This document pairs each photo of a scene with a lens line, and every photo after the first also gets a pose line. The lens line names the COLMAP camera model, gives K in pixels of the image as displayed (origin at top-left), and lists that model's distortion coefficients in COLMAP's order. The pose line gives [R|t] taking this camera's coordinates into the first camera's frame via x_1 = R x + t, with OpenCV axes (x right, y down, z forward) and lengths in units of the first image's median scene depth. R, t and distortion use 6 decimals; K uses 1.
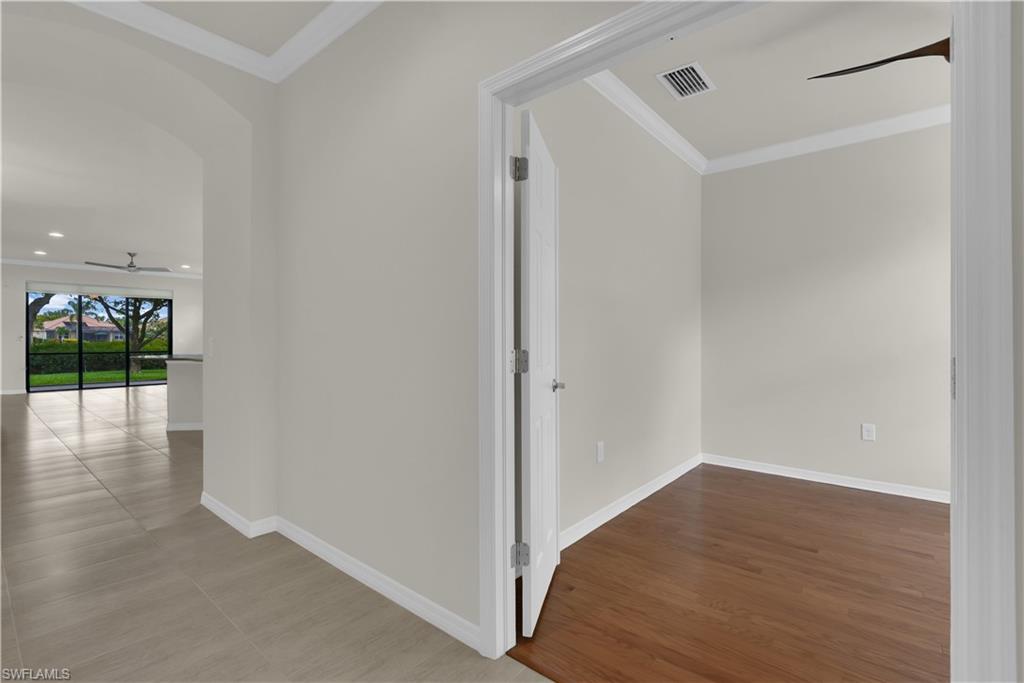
lens RADIAL K [[467.7, 0, 512.0], [0, 467.7, 341.5], [0, 0, 1]] dist [0.000501, -0.013314]
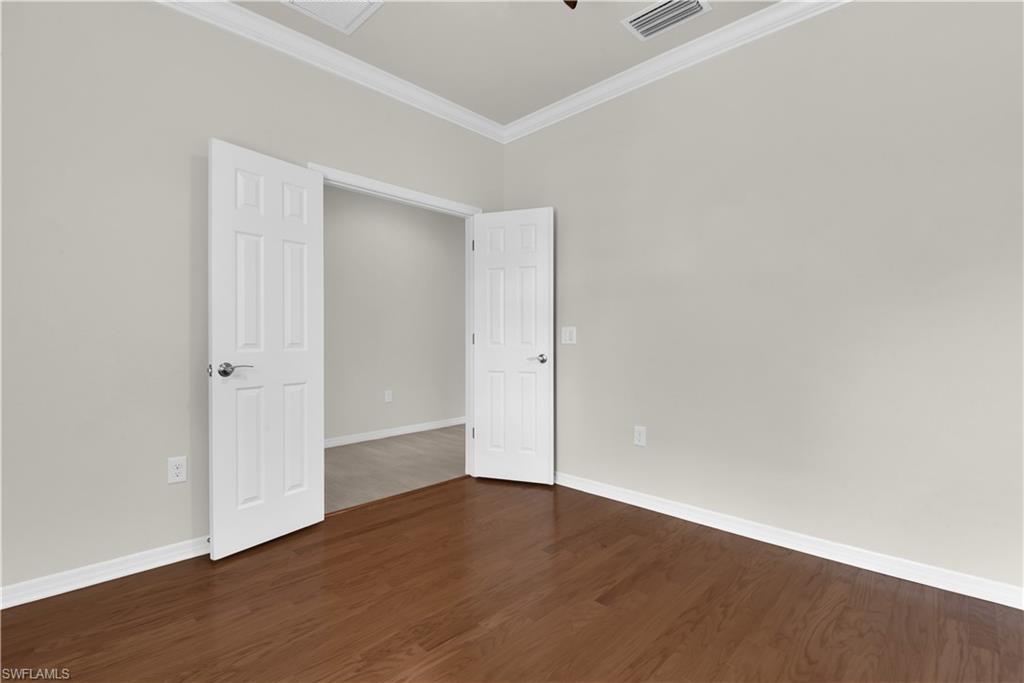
lens RADIAL K [[467.7, 0, 512.0], [0, 467.7, 341.5], [0, 0, 1]] dist [0.000501, -0.013314]
pose [[-0.080986, 0.003787, -0.996708, 1.323156], [-0.005882, 0.999974, 0.004277, 0.027505], [0.996698, 0.006209, -0.080962, 0.858016]]
